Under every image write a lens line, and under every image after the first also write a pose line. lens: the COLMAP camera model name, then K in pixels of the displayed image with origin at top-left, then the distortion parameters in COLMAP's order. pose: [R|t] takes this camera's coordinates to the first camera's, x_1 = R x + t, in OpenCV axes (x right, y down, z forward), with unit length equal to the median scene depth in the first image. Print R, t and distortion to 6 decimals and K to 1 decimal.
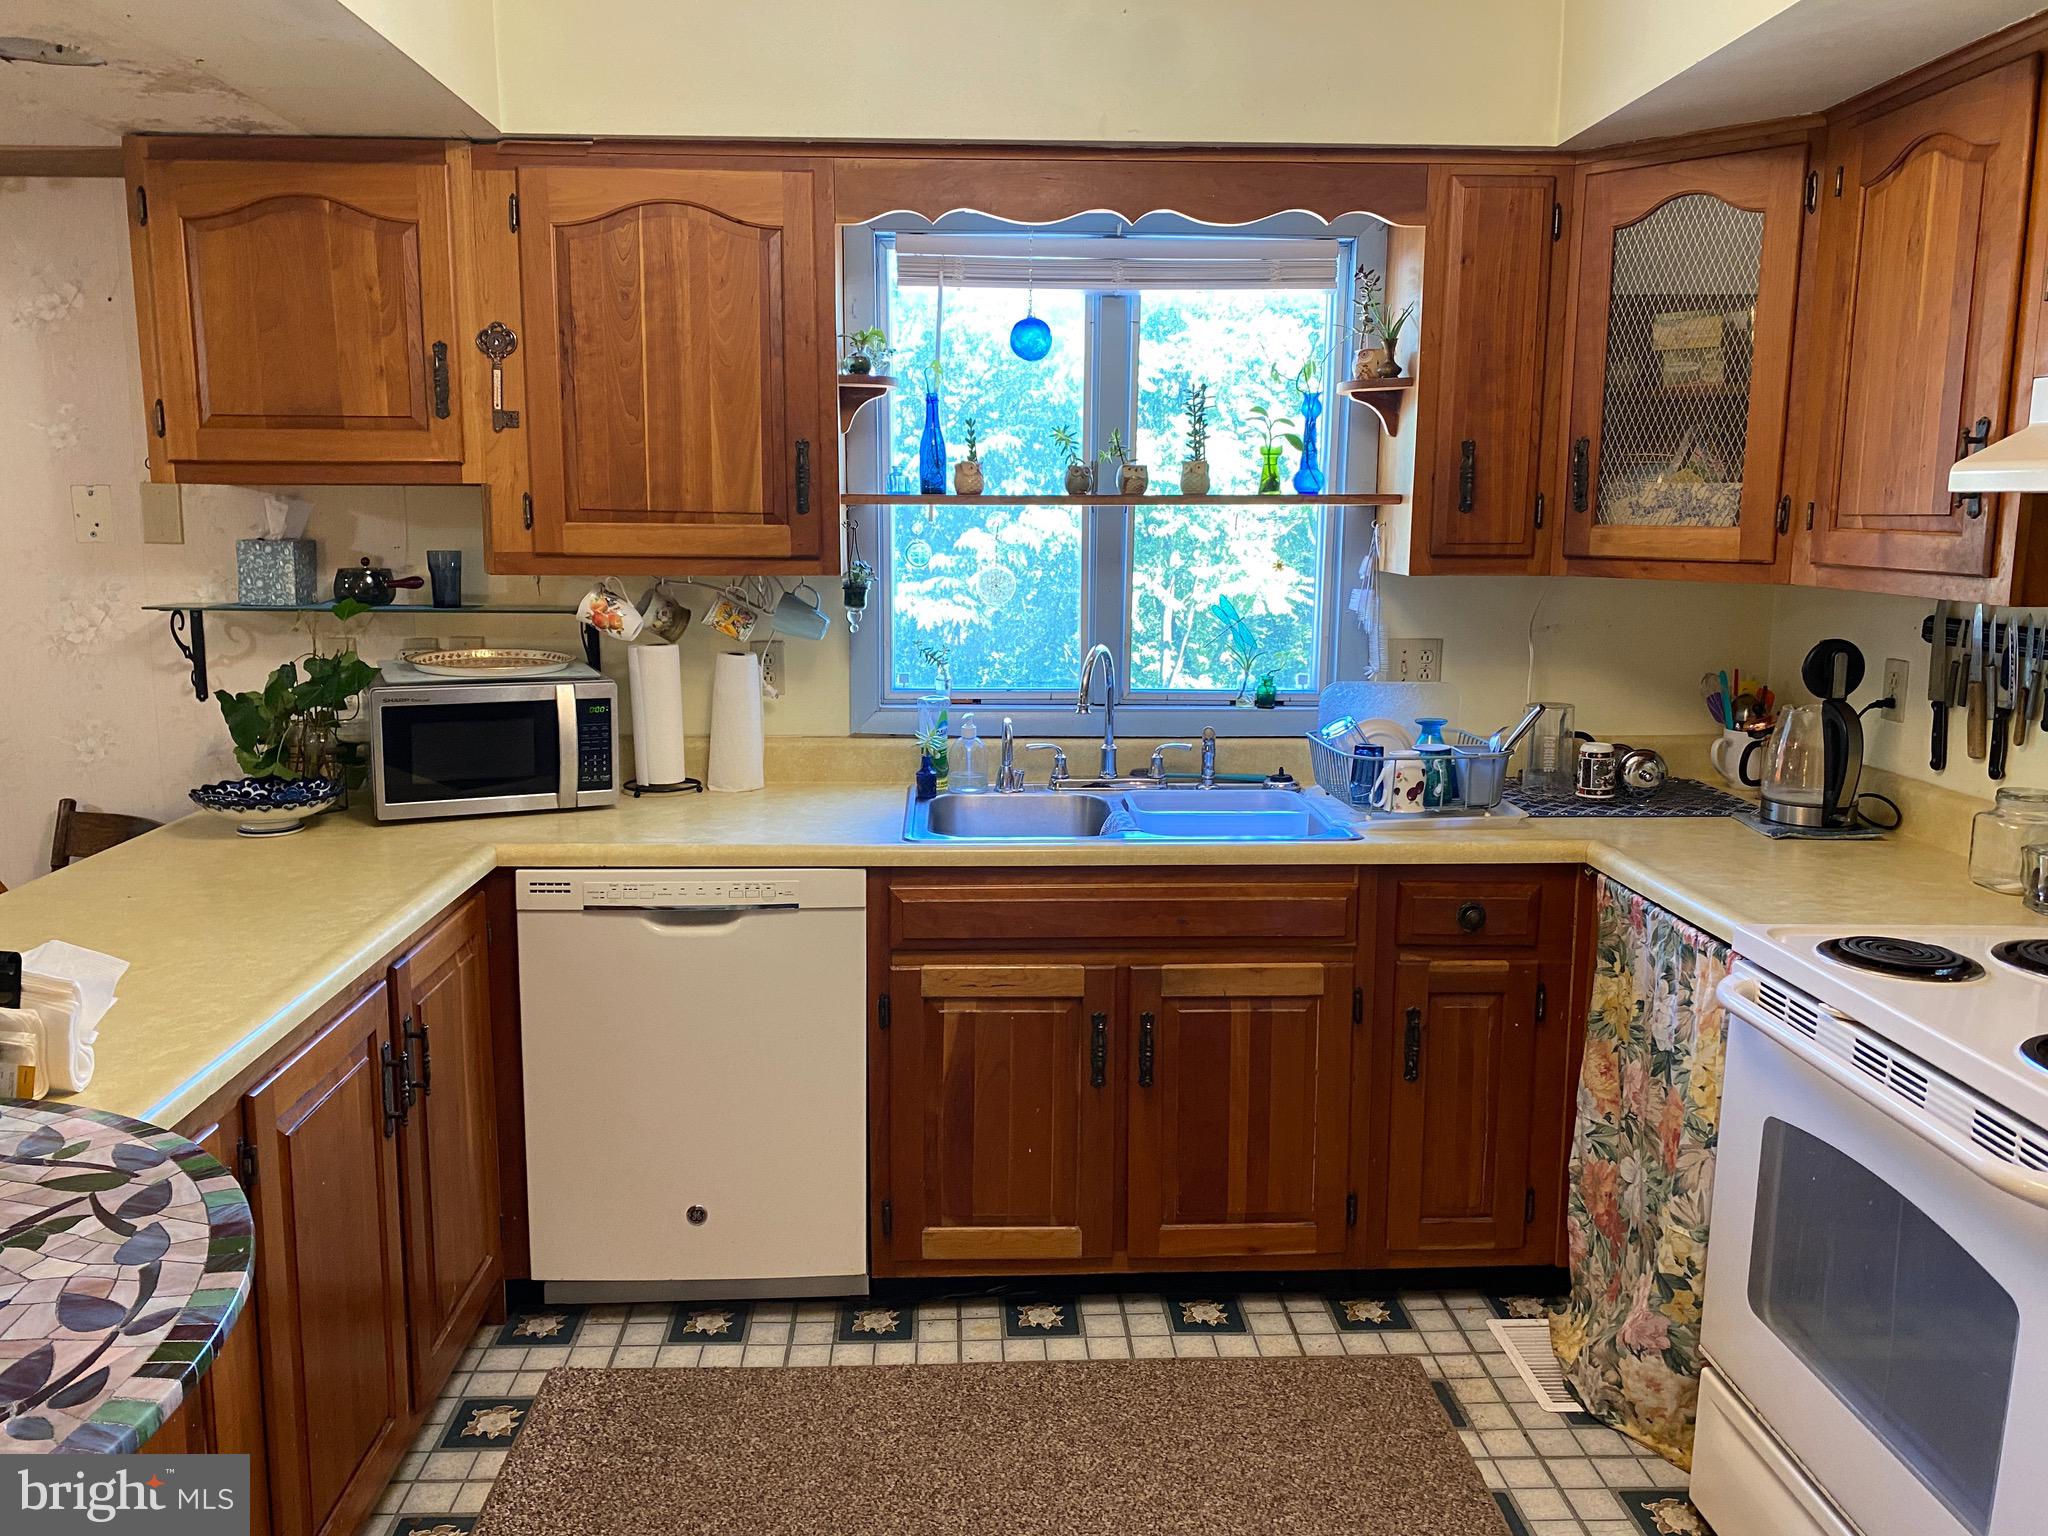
lens RADIAL K [[1567.4, 0, 1003.9], [0, 1567.4, 751.2], [0, 0, 1]] dist [0.053862, -0.064152]
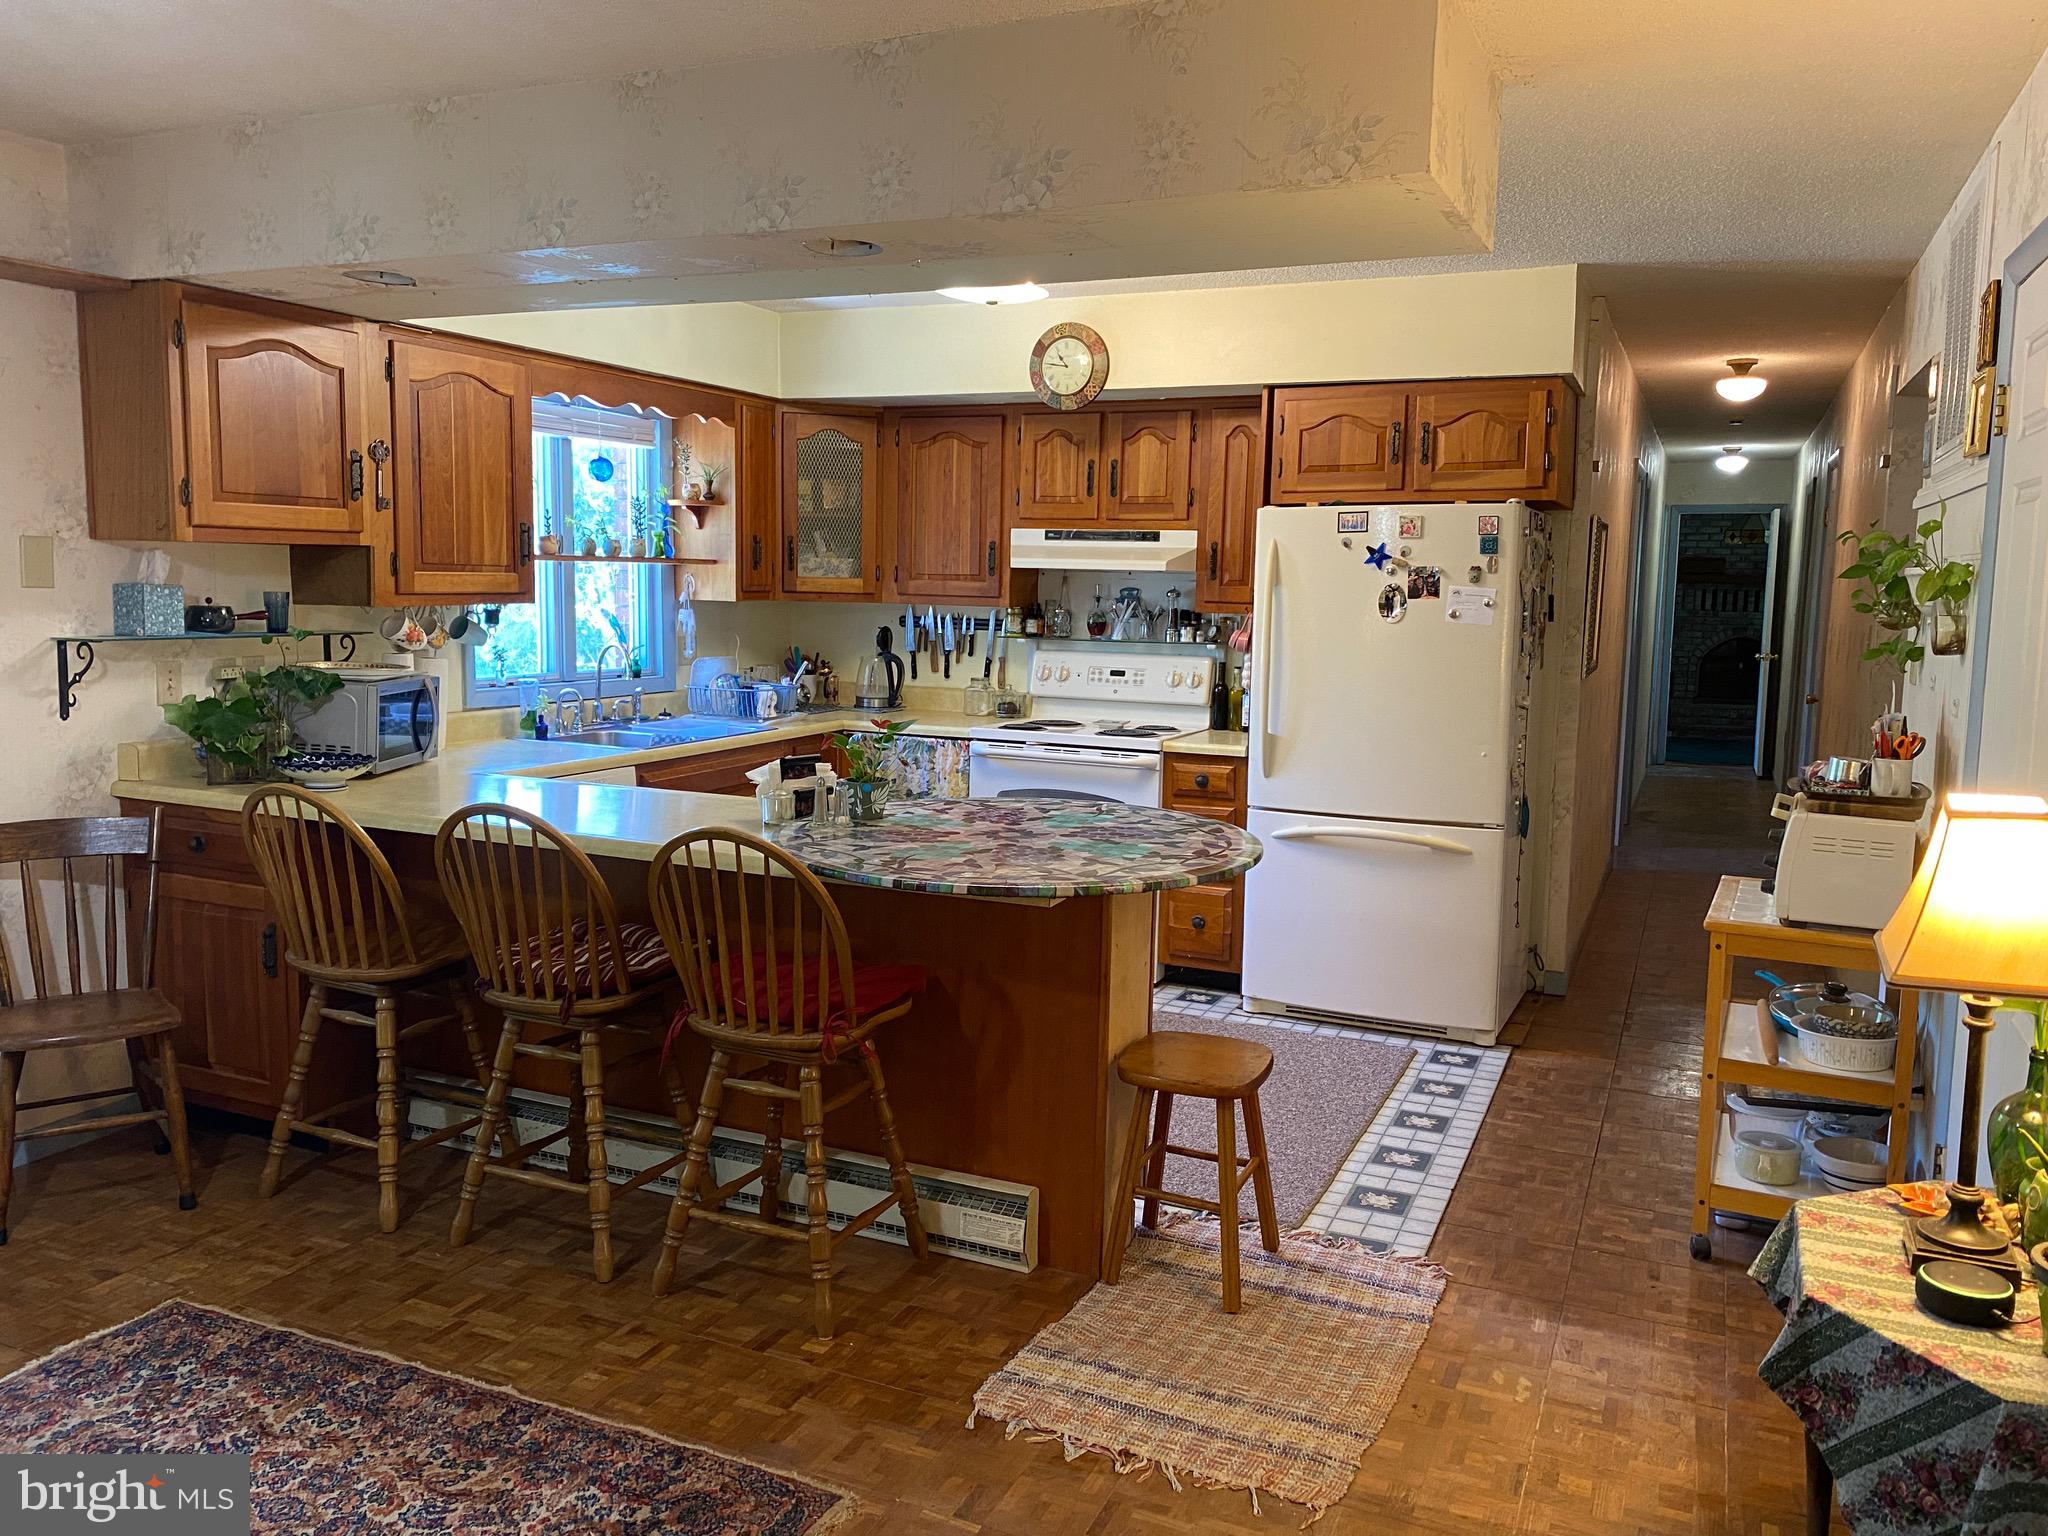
lens RADIAL K [[1559.0, 0, 1024.0], [0, 1559.0, 768.0], [0, 0, 1]] dist [0.036382, -0.008709]
pose [[0.432744, -0.107693, 0.895061, -1.421703], [0.121791, 0.990721, 0.060320, 0.022435], [-0.893252, 0.082907, 0.441845, -0.177827]]
